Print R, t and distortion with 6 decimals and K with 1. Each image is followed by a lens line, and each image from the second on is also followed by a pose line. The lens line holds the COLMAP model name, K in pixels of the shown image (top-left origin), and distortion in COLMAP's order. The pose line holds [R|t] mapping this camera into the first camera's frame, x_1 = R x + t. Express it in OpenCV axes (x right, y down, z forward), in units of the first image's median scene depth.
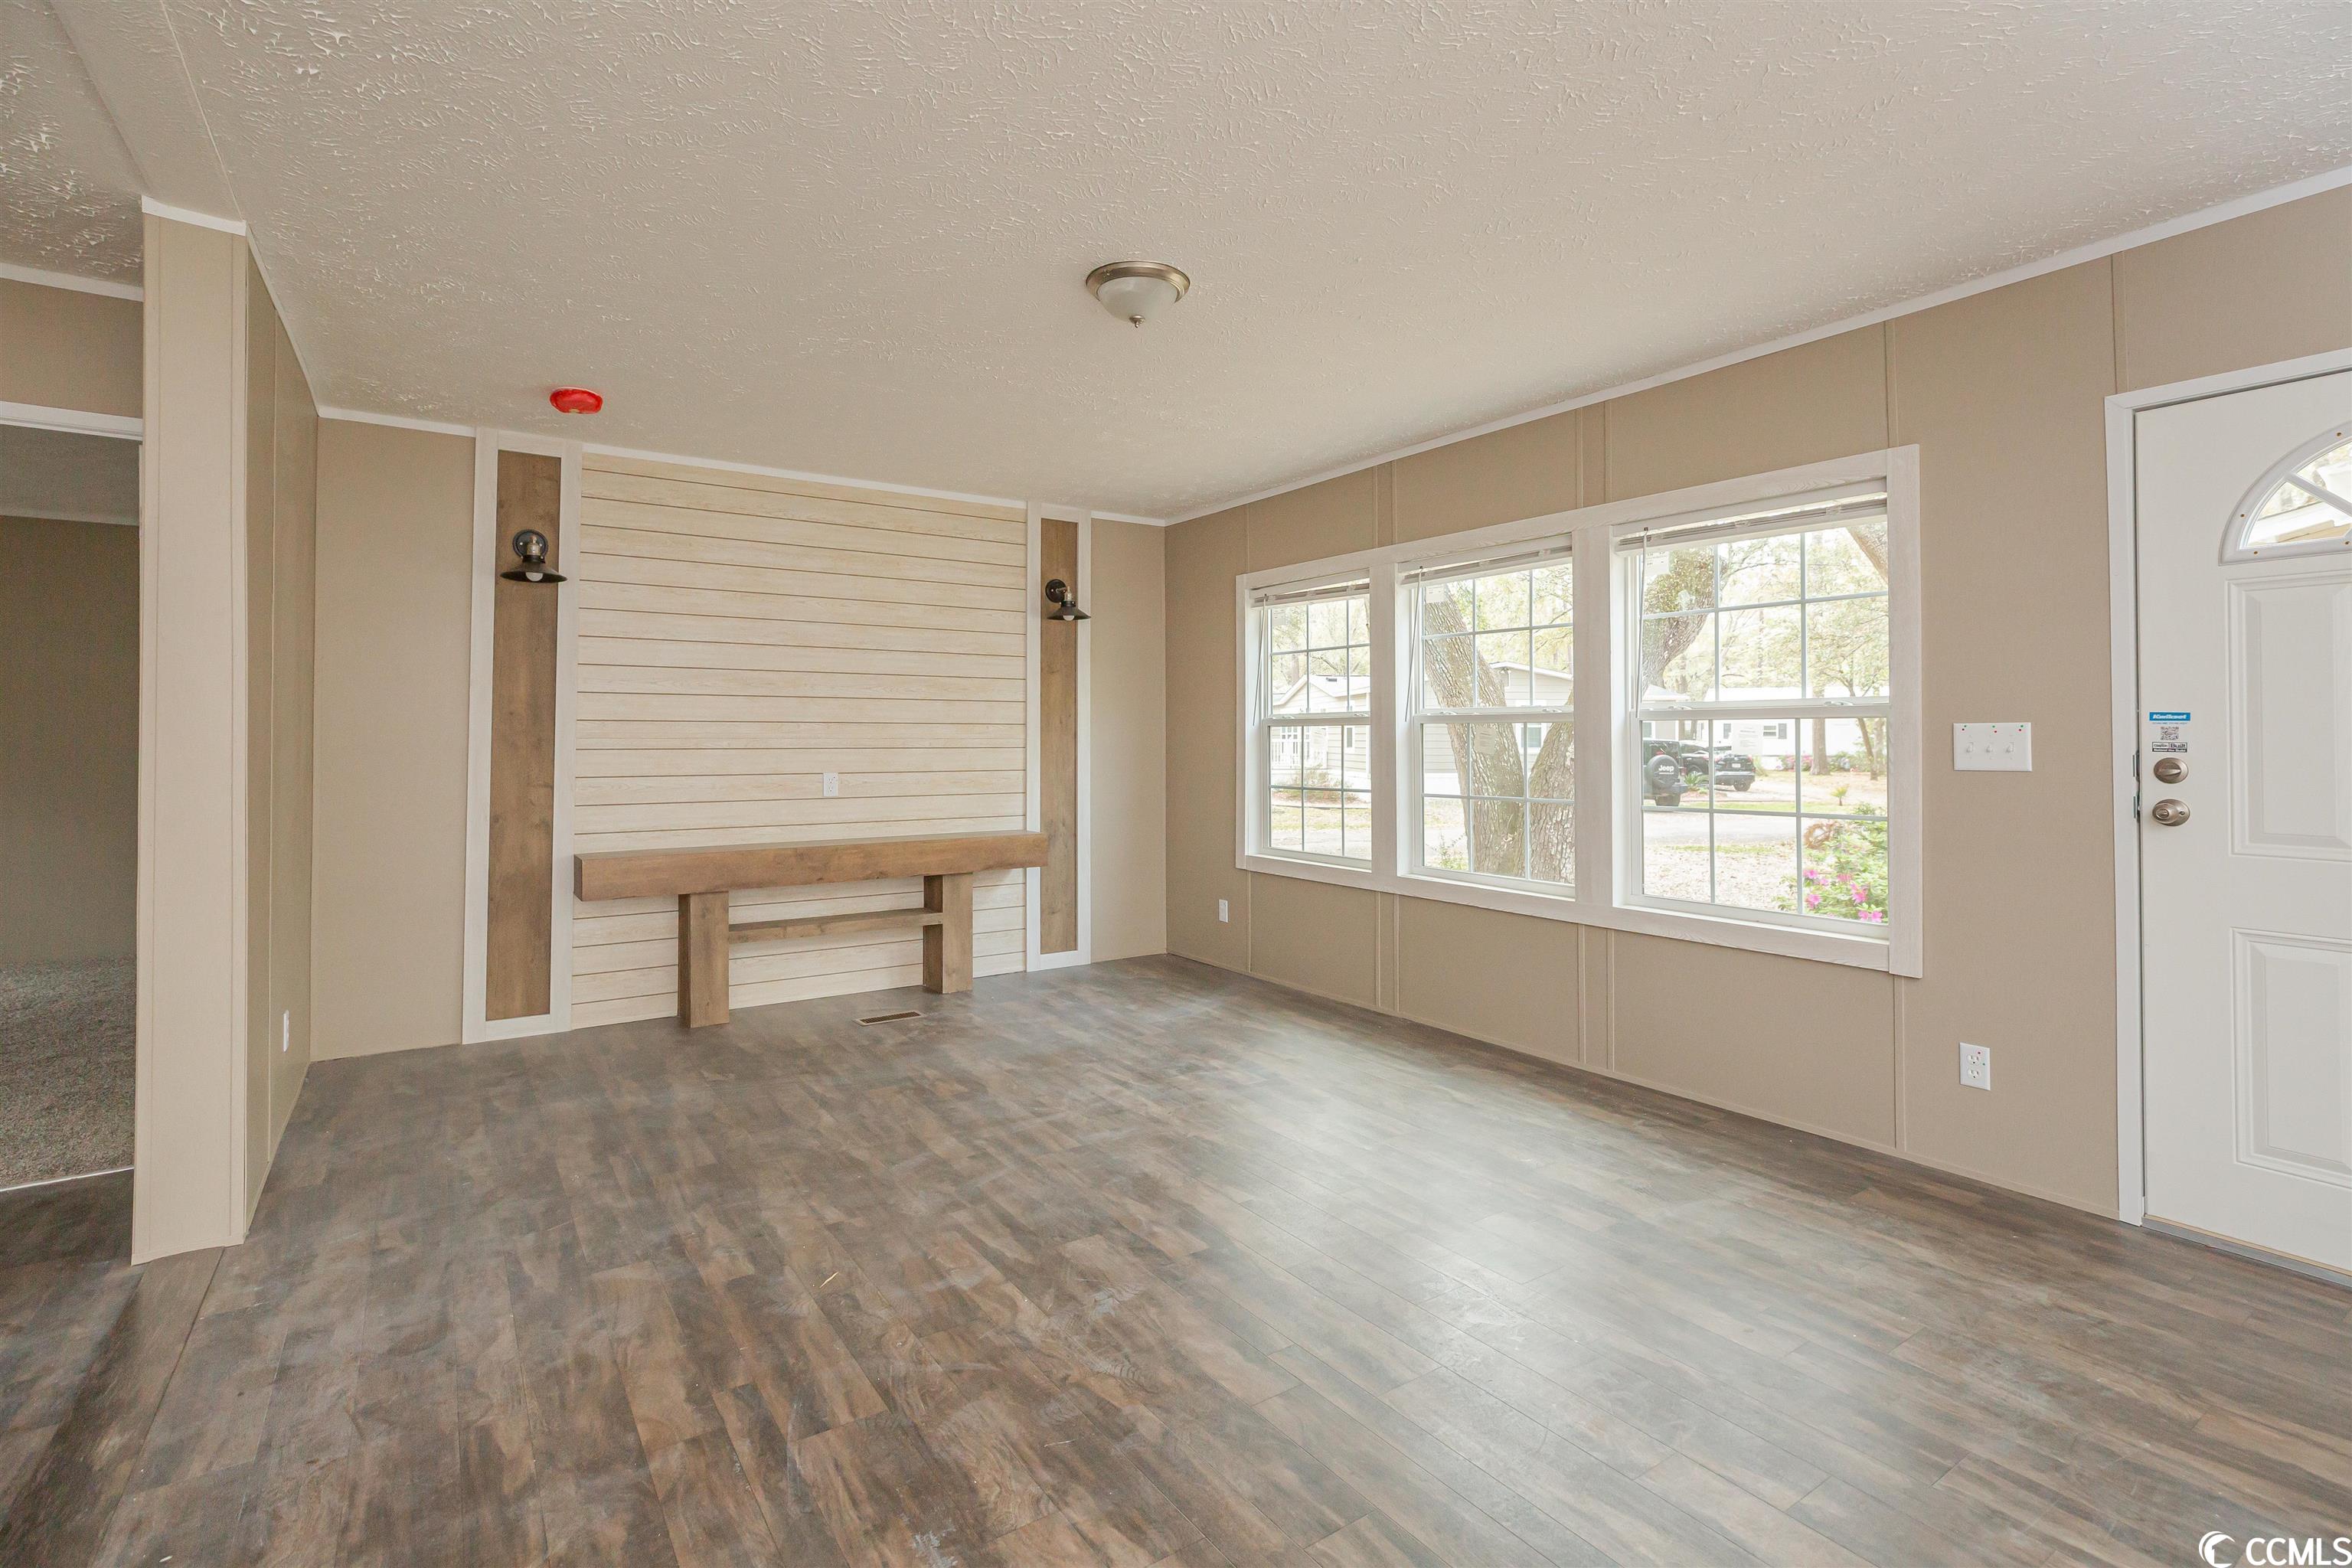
lens RADIAL K [[1093.1, 0, 1175.0], [0, 1093.1, 729.8], [0, 0, 1]] dist [-0.023749, 0.014150]
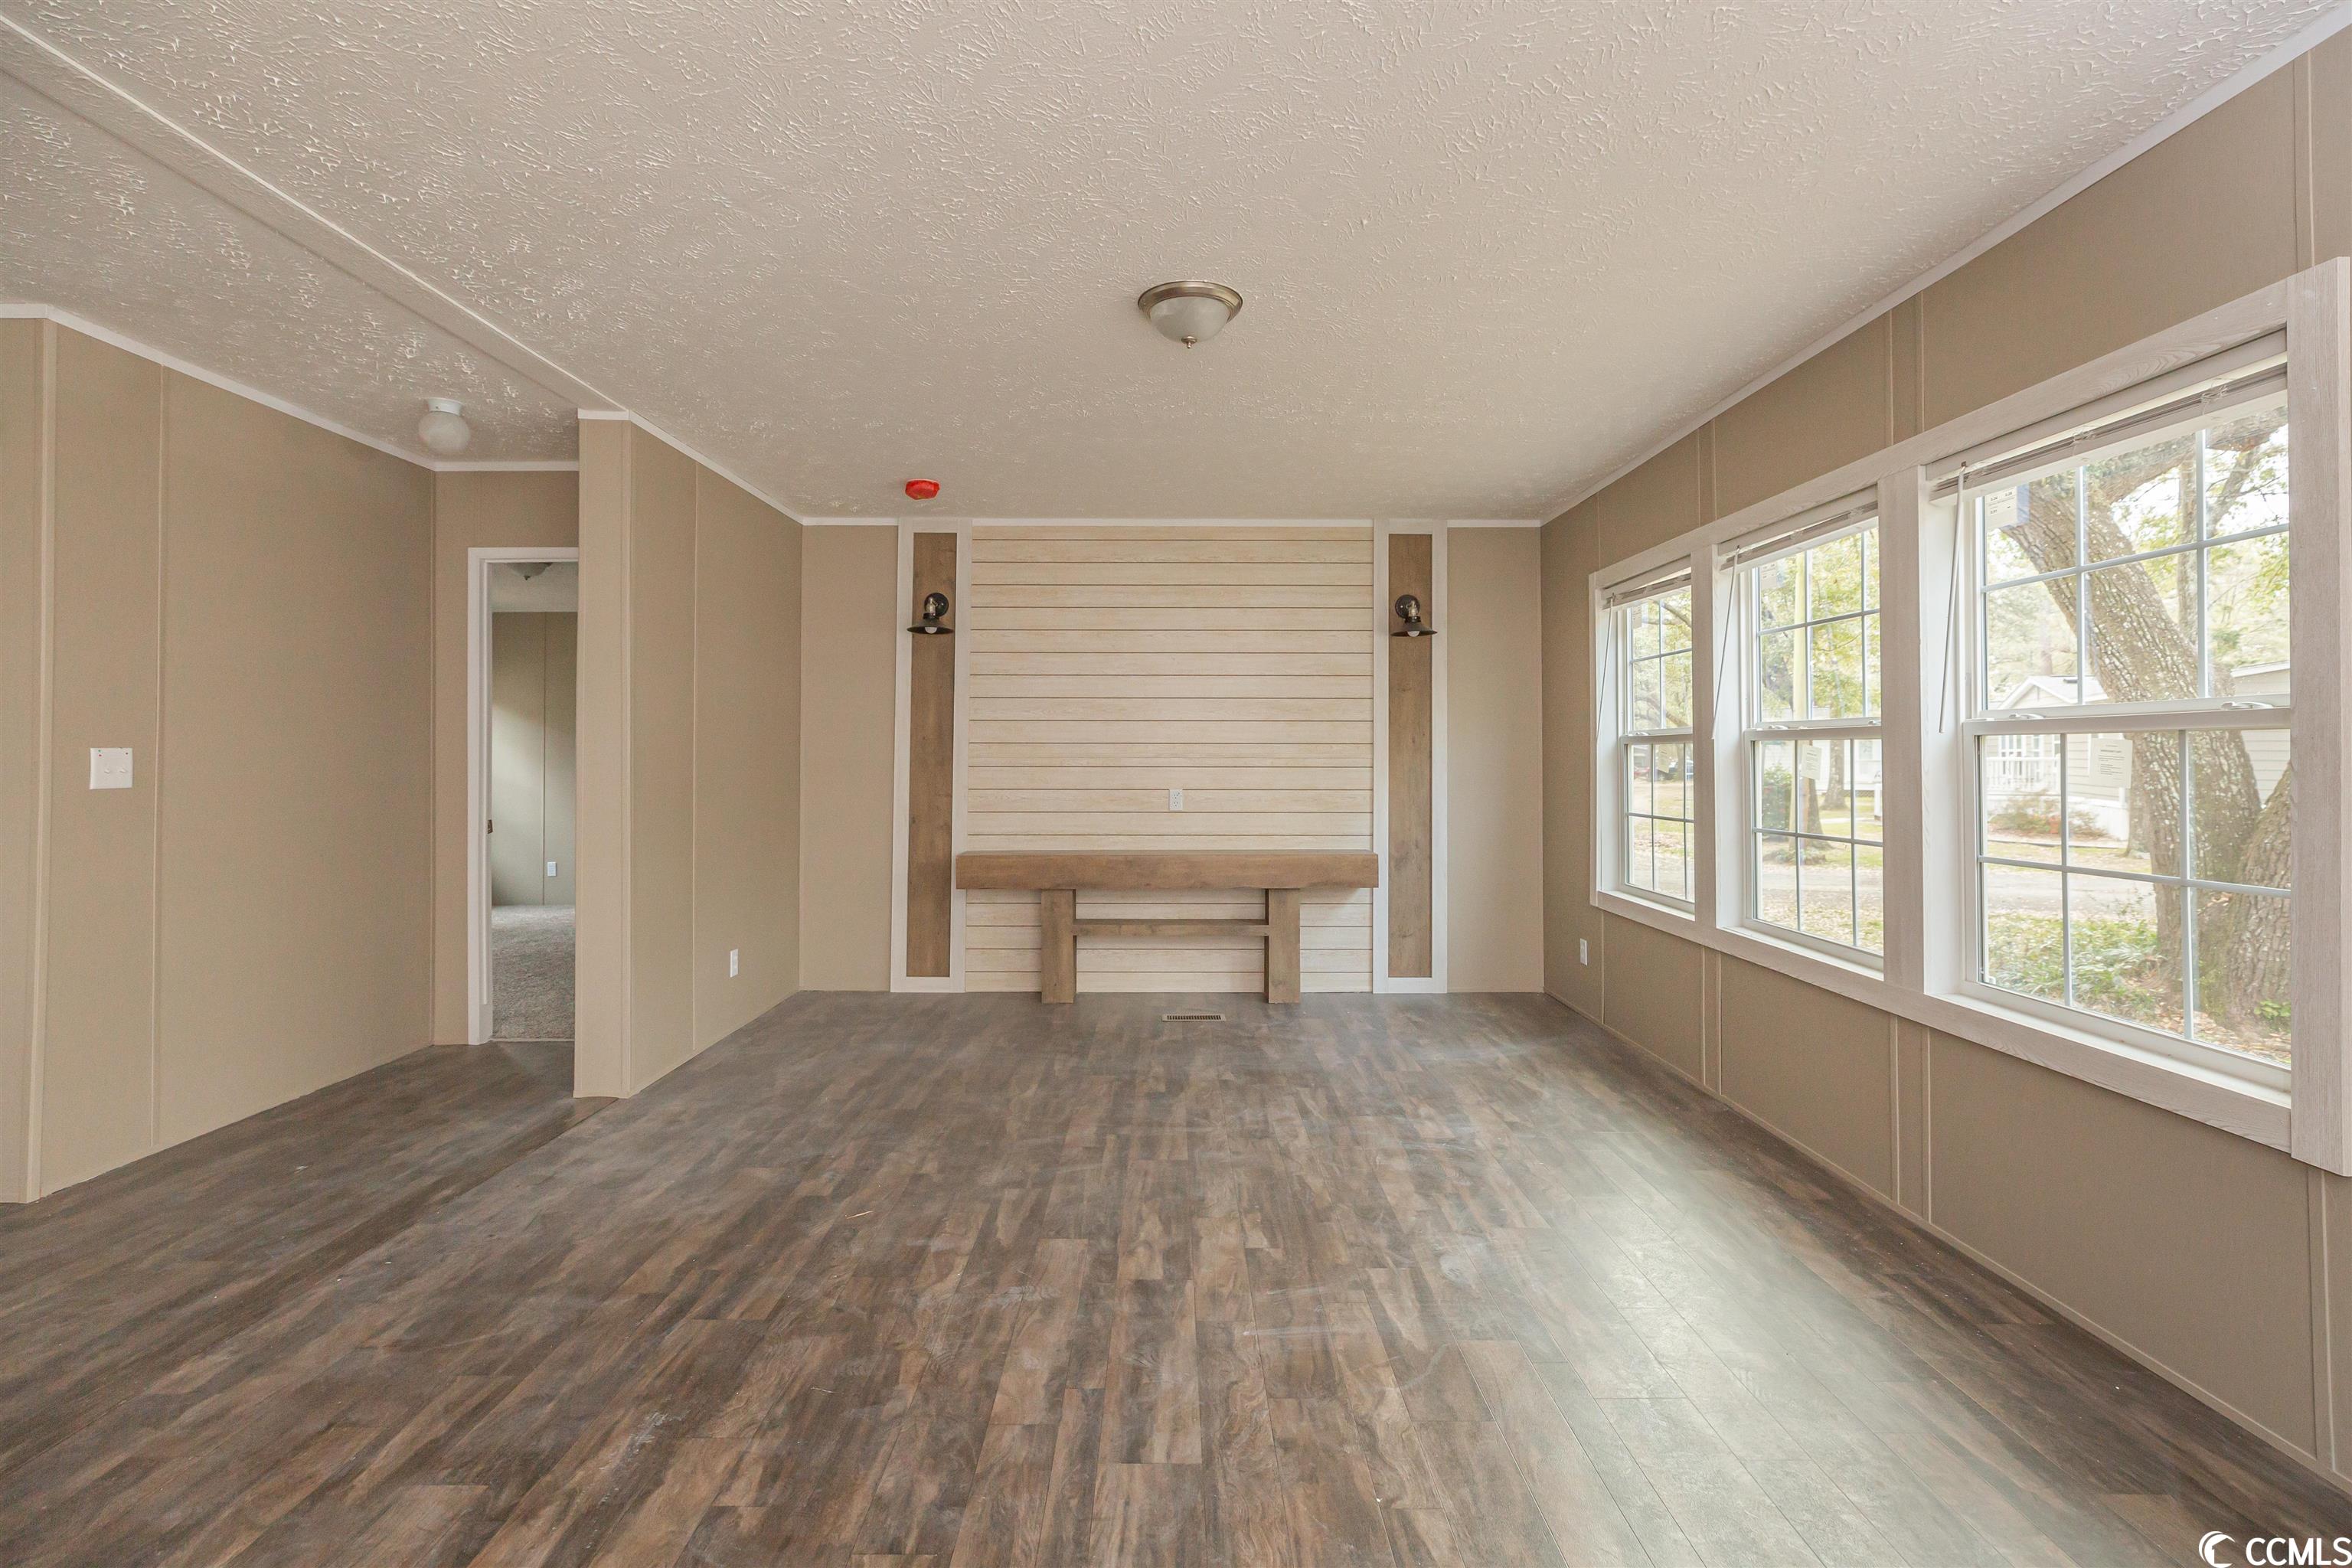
lens RADIAL K [[1070.5, 0, 1174.9], [0, 1070.5, 747.4], [0, 0, 1]] dist [-0.022477, 0.011592]
pose [[0.829316, -0.003351, -0.558769, 0.327535], [0.003441, 0.999994, -0.000891, -0.001851], [0.558769, -0.001183, 0.829323, 0.118781]]
